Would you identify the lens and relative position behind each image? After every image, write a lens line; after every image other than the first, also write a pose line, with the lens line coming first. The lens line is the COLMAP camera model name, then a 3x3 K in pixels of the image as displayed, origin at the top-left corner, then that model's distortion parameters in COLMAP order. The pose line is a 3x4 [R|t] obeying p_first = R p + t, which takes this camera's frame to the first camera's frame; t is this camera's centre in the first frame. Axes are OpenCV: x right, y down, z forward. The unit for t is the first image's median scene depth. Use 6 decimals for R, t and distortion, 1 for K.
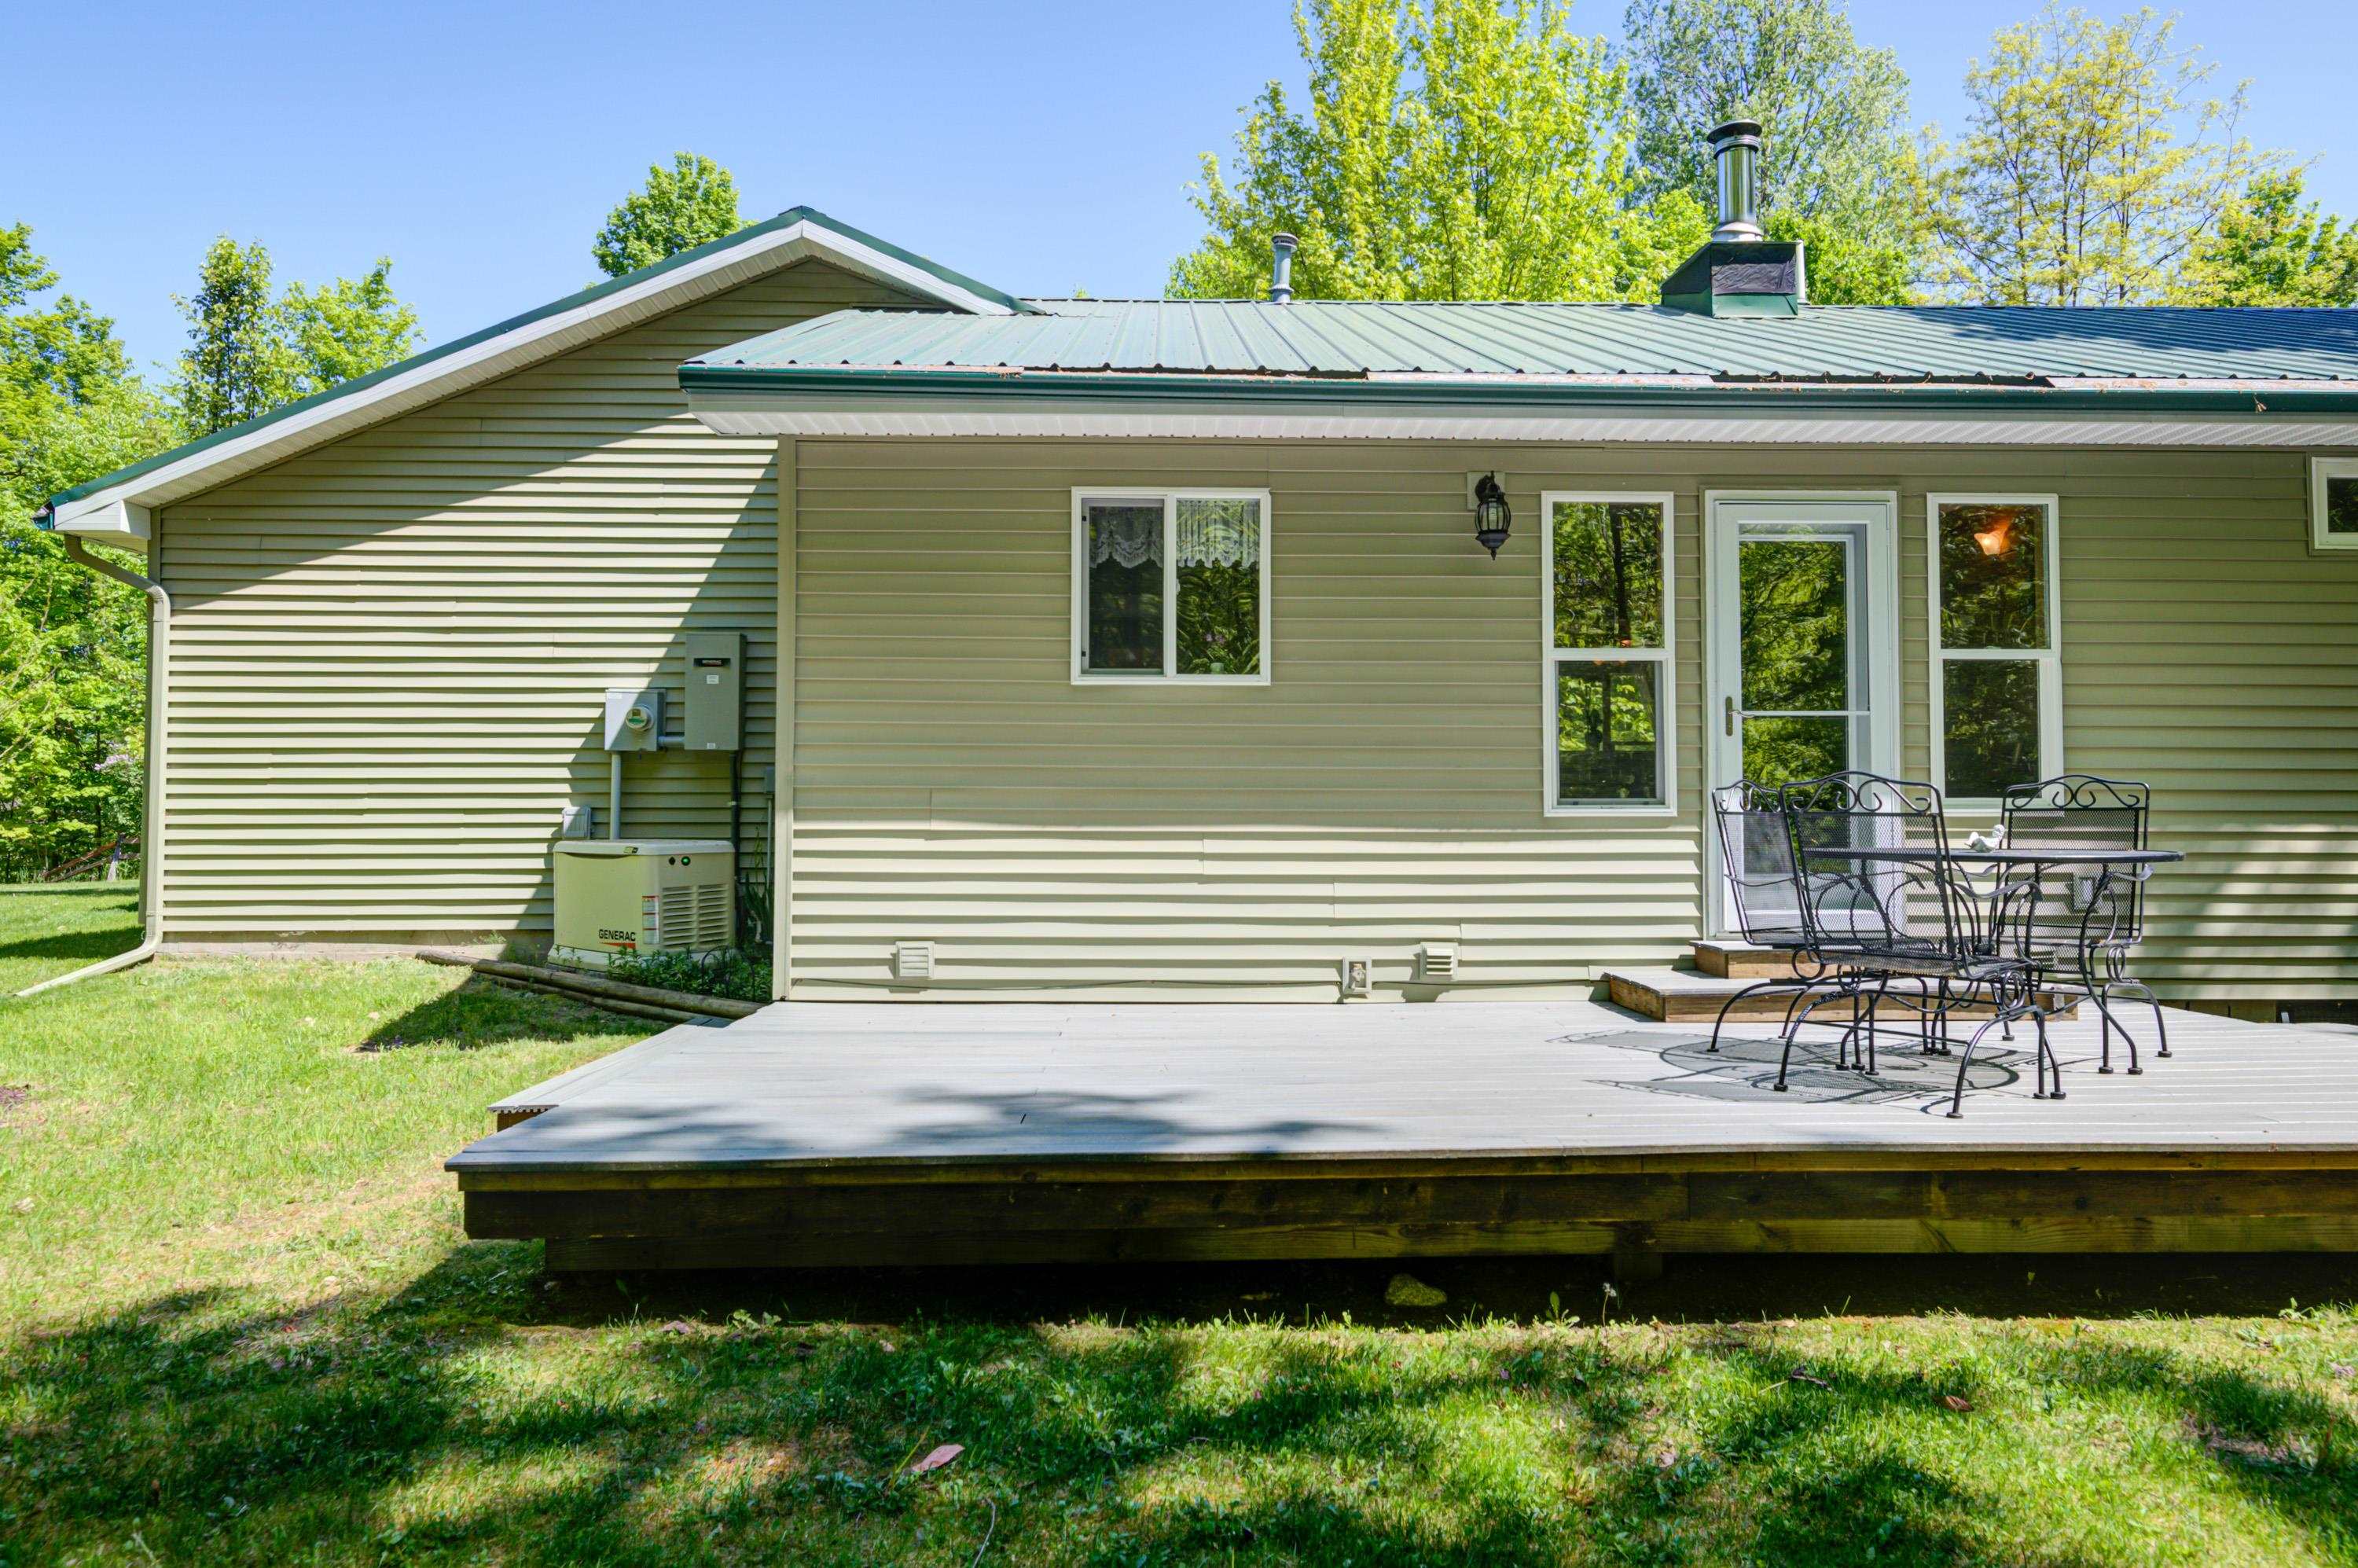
lens RADIAL K [[1476.0, 0, 1177.5], [0, 1476.0, 768.9], [0, 0, 1]] dist [0.007415, 0.000935]
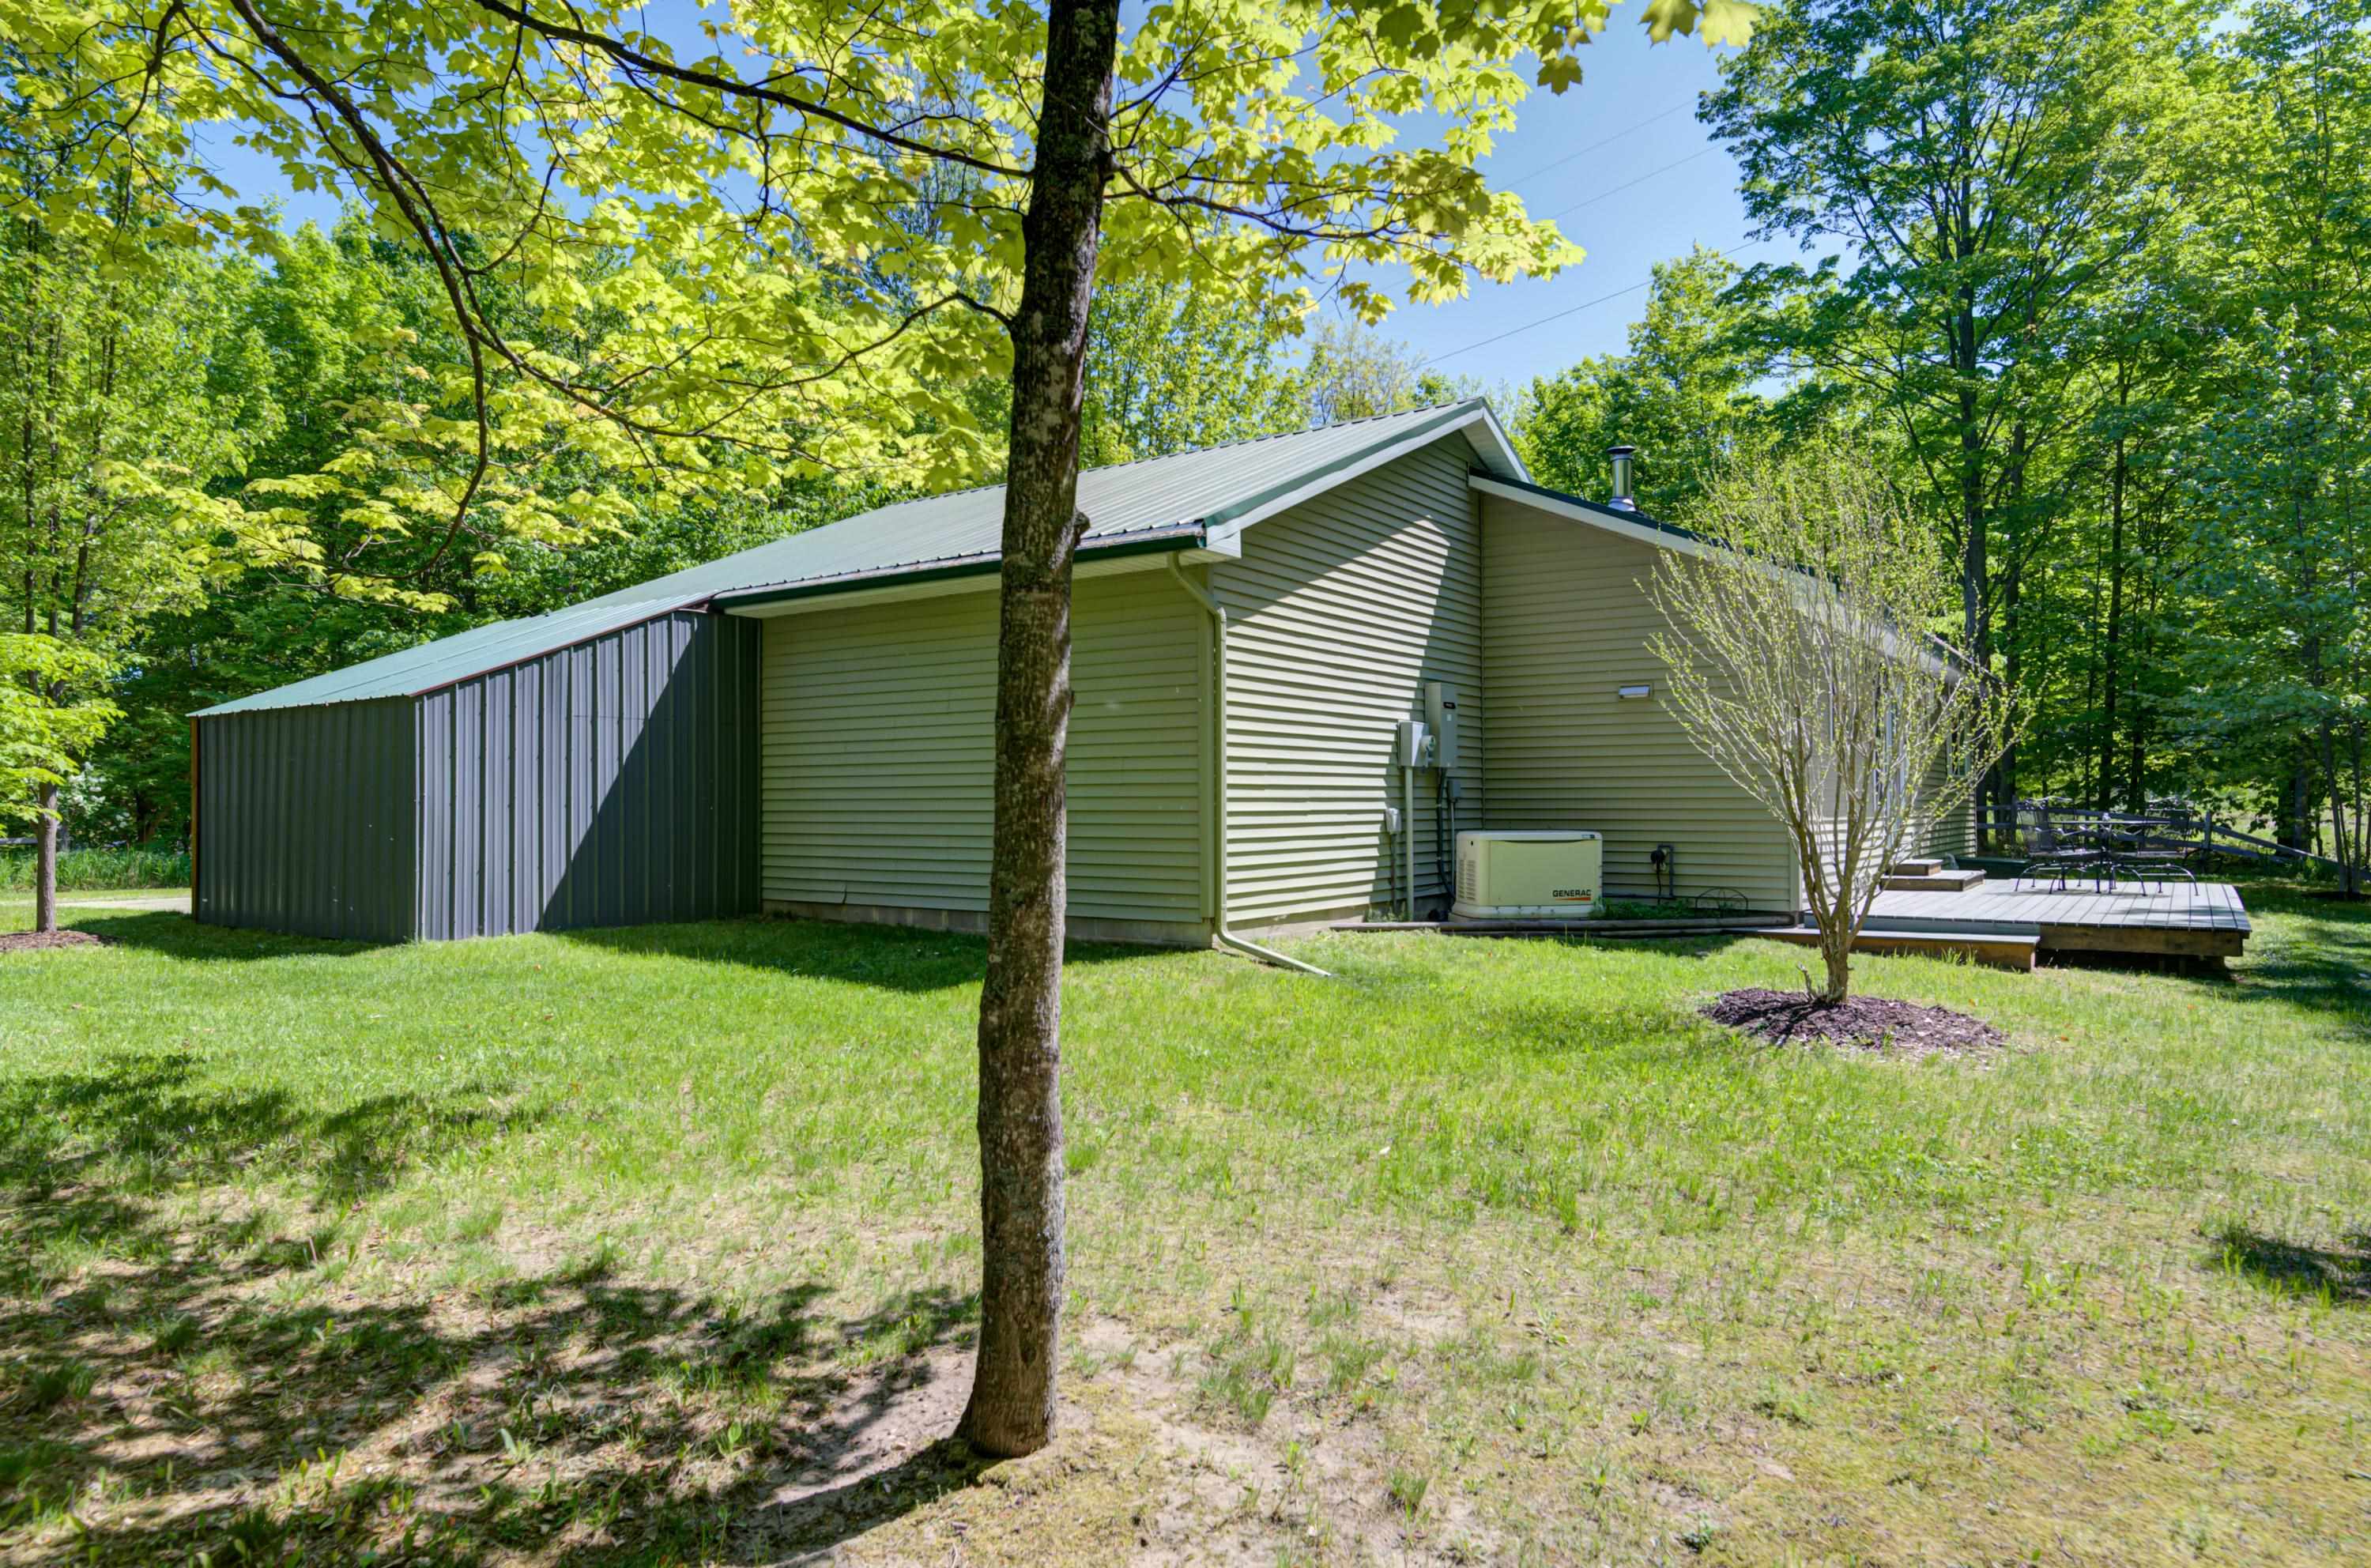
lens RADIAL K [[1438.9, 0, 1190.5], [0, 1438.9, 798.3], [0, 0, 1]] dist [0.007014, 0.001002]
pose [[0.577229, -0.001809, 0.816581, -2.223912], [-0.022631, 0.999578, 0.018212, -0.004375], [-0.816269, -0.028992, 0.576944, 0.571199]]
